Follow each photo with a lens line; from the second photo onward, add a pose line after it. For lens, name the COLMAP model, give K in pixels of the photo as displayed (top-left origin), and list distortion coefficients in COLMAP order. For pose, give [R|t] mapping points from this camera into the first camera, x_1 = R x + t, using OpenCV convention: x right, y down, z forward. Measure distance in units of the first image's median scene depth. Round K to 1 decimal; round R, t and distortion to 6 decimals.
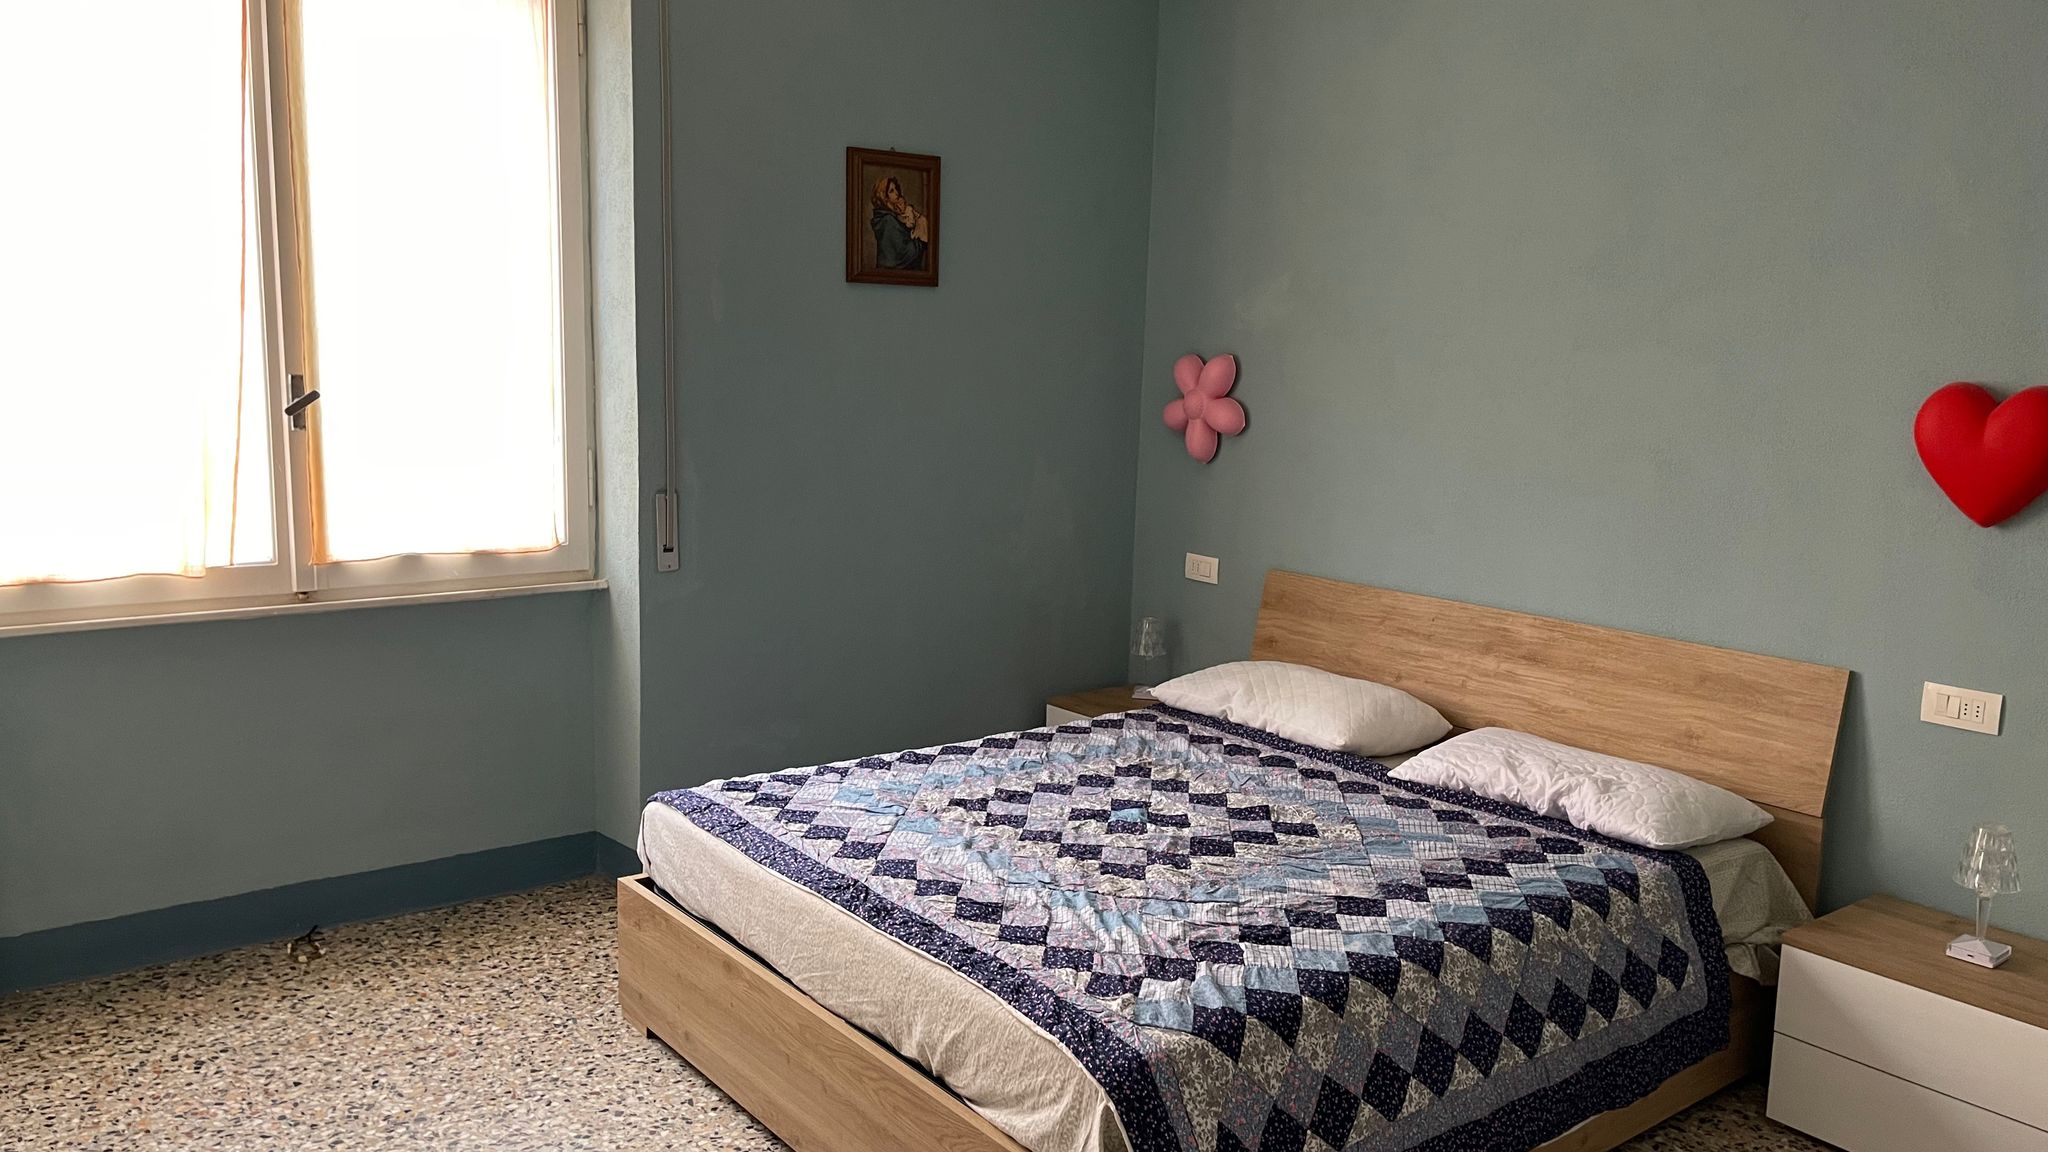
lens RADIAL K [[1557.1, 0, 1025.4], [0, 1557.1, 583.2], [0, 0, 1]] dist [0.061442, -0.061801]
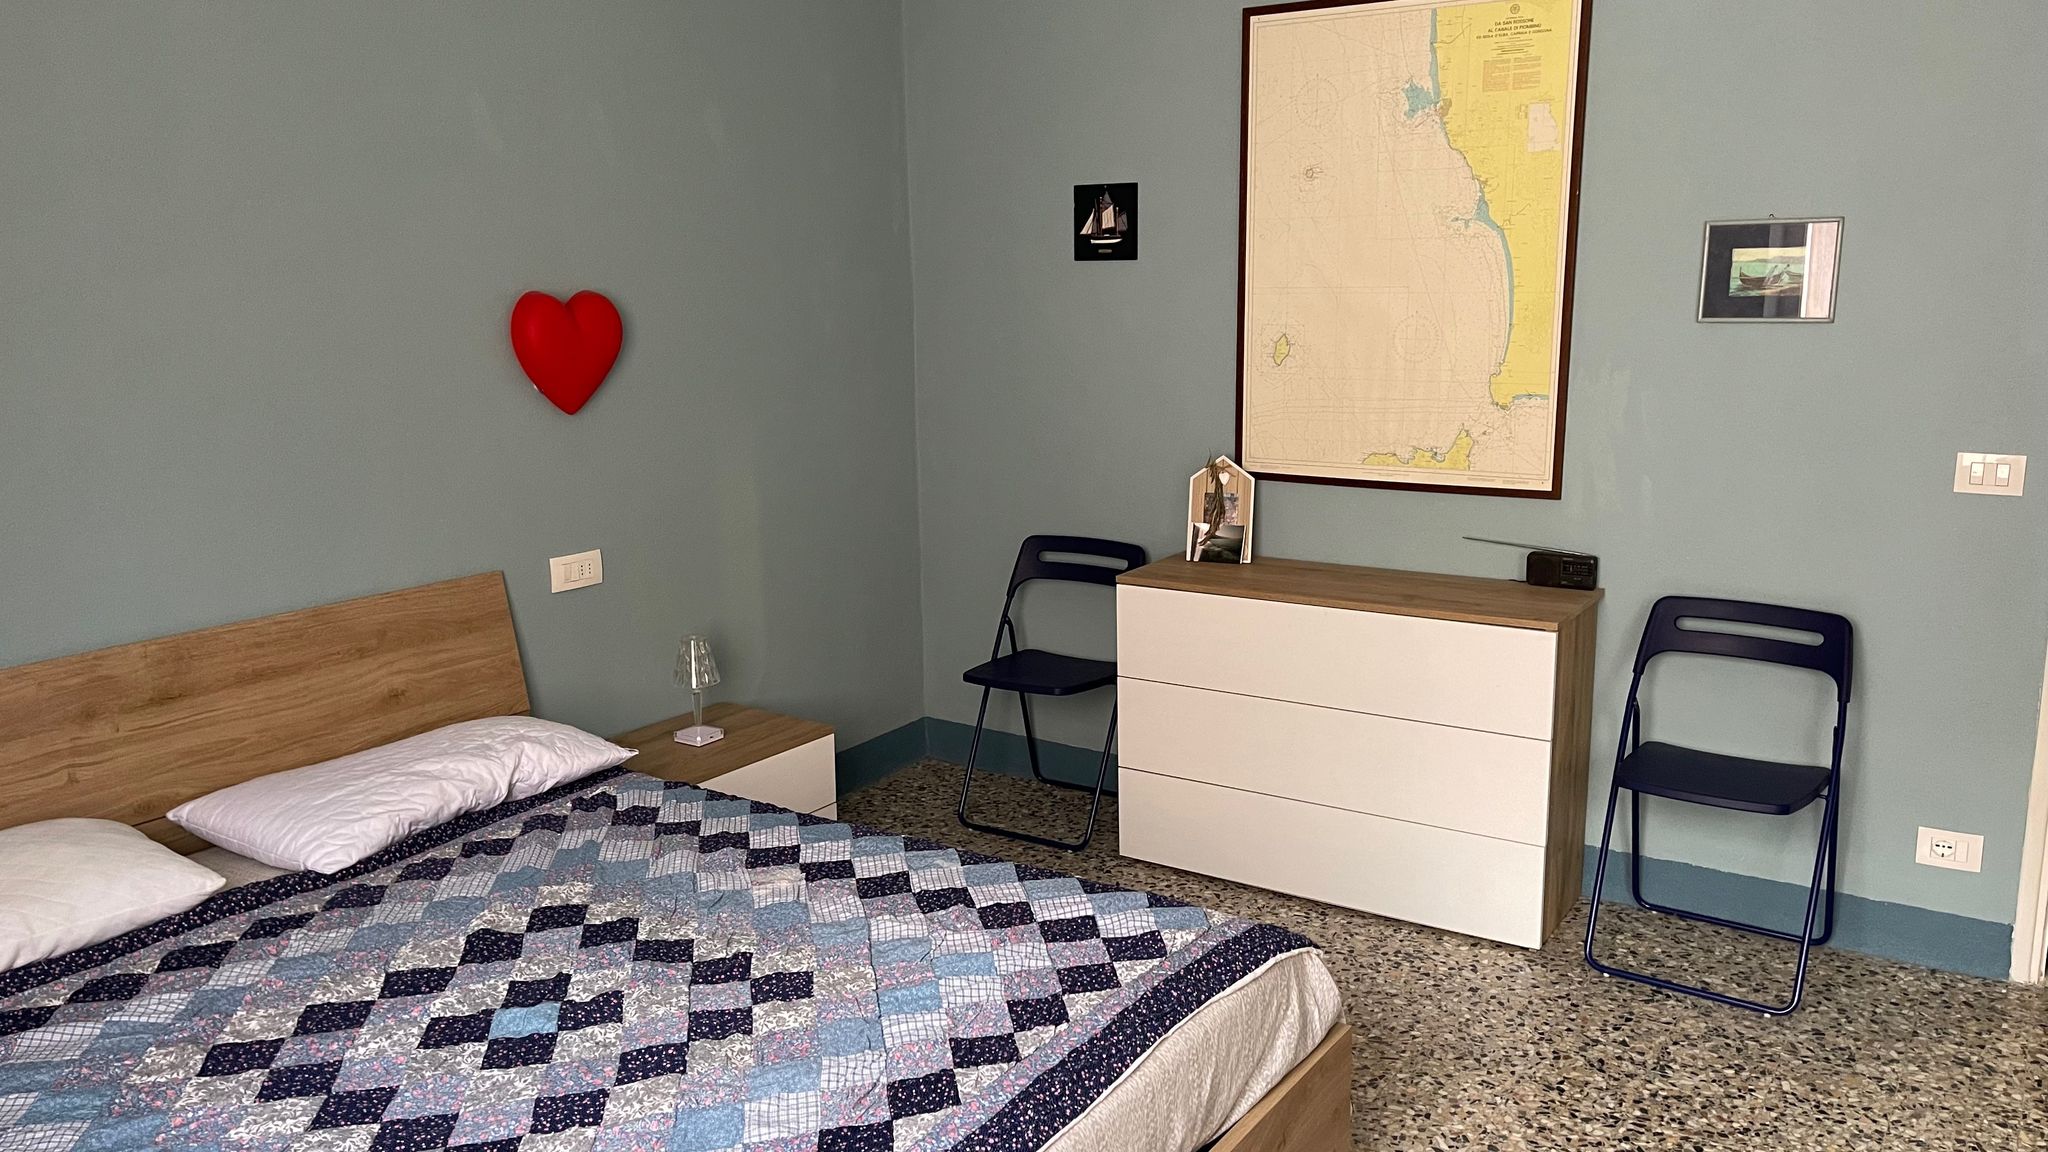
lens RADIAL K [[1560.1, 0, 1035.9], [0, 1560.1, 585.6], [0, 0, 1]] dist [0.080533, -0.107997]
pose [[-0.325893, -0.212448, 0.921227, -0.590164], [0.150678, 0.950297, 0.272456, -0.174529], [-0.933322, 0.227600, -0.277683, 0.984407]]
